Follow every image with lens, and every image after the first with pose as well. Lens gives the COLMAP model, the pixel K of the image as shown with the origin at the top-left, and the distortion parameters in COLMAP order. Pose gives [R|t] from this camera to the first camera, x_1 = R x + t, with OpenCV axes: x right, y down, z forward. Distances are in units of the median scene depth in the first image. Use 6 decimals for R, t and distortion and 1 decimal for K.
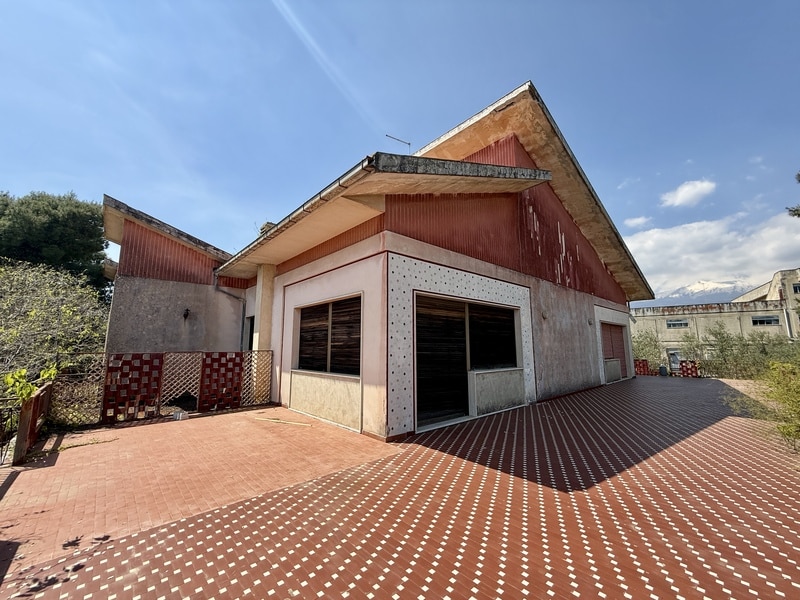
lens RADIAL K [[319.6, 0, 398.6], [0, 319.6, 297.2], [0, 0, 1]] dist [-0.001663, 0.000488]
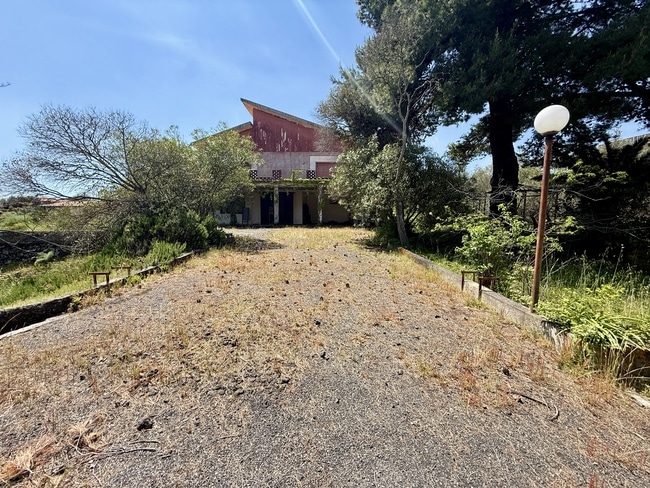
lens RADIAL K [[258.5, 0, 324.9], [0, 258.5, 245.0], [0, 0, 1]] dist [0.000239, -0.000007]
pose [[0.734065, 0.074940, -0.674931, 2.995311], [0.094658, 0.972897, 0.210977, 0.409773], [0.672449, -0.218758, 0.707076, -0.768369]]
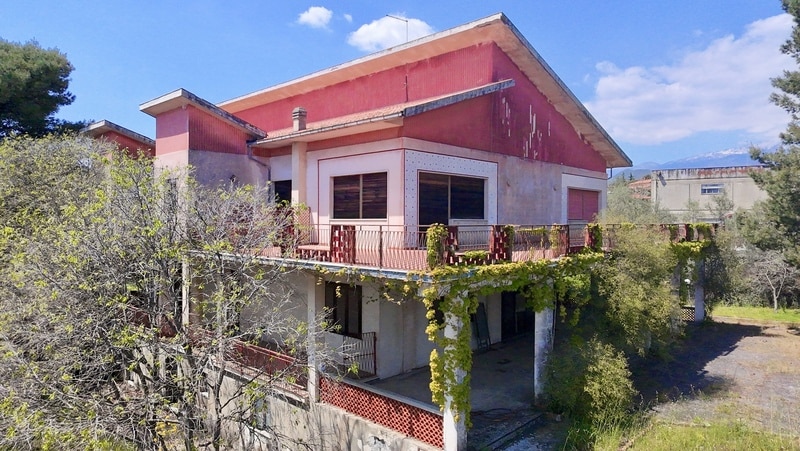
lens RADIAL K [[514.9, 0, 401.7], [0, 514.9, 218.5], [0, 0, 1]] dist [0.000419, 0.006150]
pose [[0.996831, 0.005470, 0.079366, -0.167941], [-0.017209, 0.988839, 0.147992, -0.111921], [-0.077671, -0.148889, 0.985799, -1.154602]]
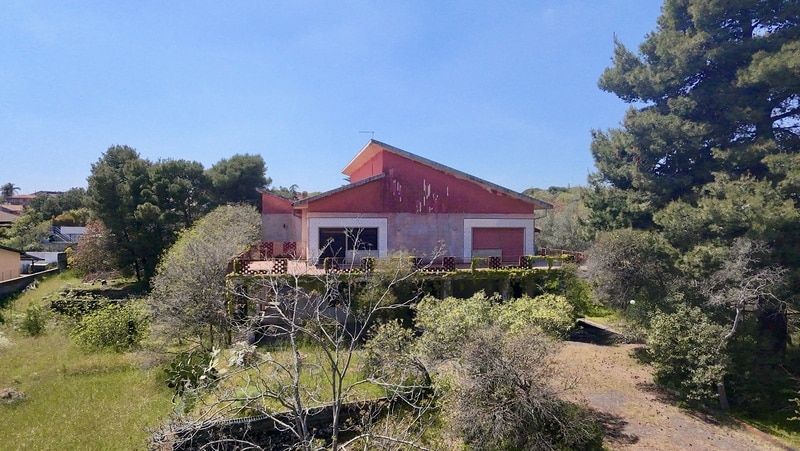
lens RADIAL K [[514.9, 0, 397.7], [0, 514.9, 222.5], [0, 0, 1]] dist [0.000419, 0.006150]
pose [[0.858222, 0.007310, -0.513227, 2.426049], [0.073192, 0.987937, 0.136465, -0.511530], [0.508034, -0.154681, 0.847334, -2.207128]]
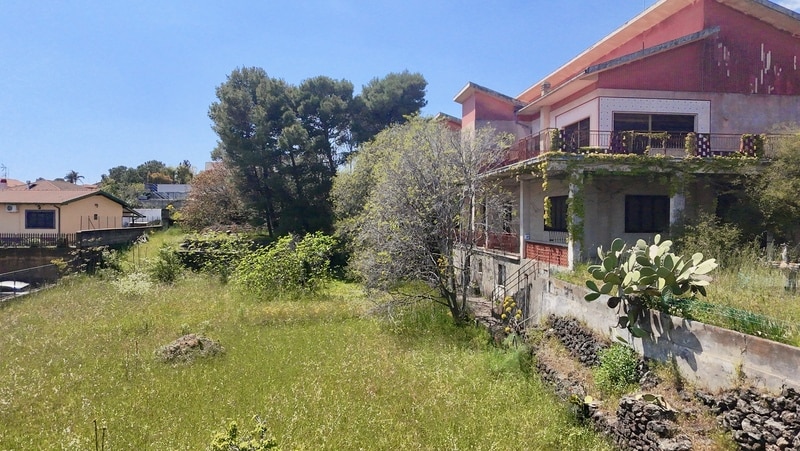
lens RADIAL K [[514.9, 0, 395.8], [0, 514.9, 222.8], [0, 0, 1]] dist [0.000419, 0.006150]
pose [[0.818103, 0.010197, -0.574981, 0.604541], [0.081070, 0.987812, 0.132869, 0.101400], [0.569328, -0.155314, 0.807306, -2.018806]]
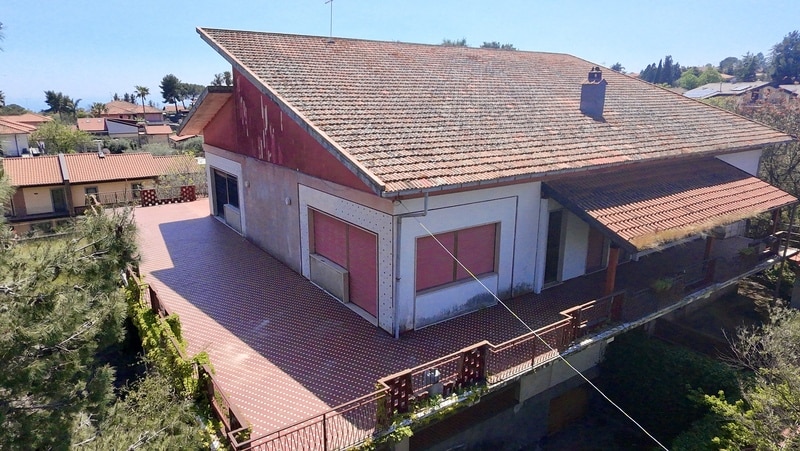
lens RADIAL K [[514.9, 0, 400.9], [0, 514.9, 218.8], [0, 0, 1]] dist [0.000419, 0.006150]
pose [[-0.110135, 0.242791, -0.963807, 2.563793], [0.146004, 0.963138, 0.225938, -0.202490], [0.983134, -0.115836, -0.141523, 1.970264]]
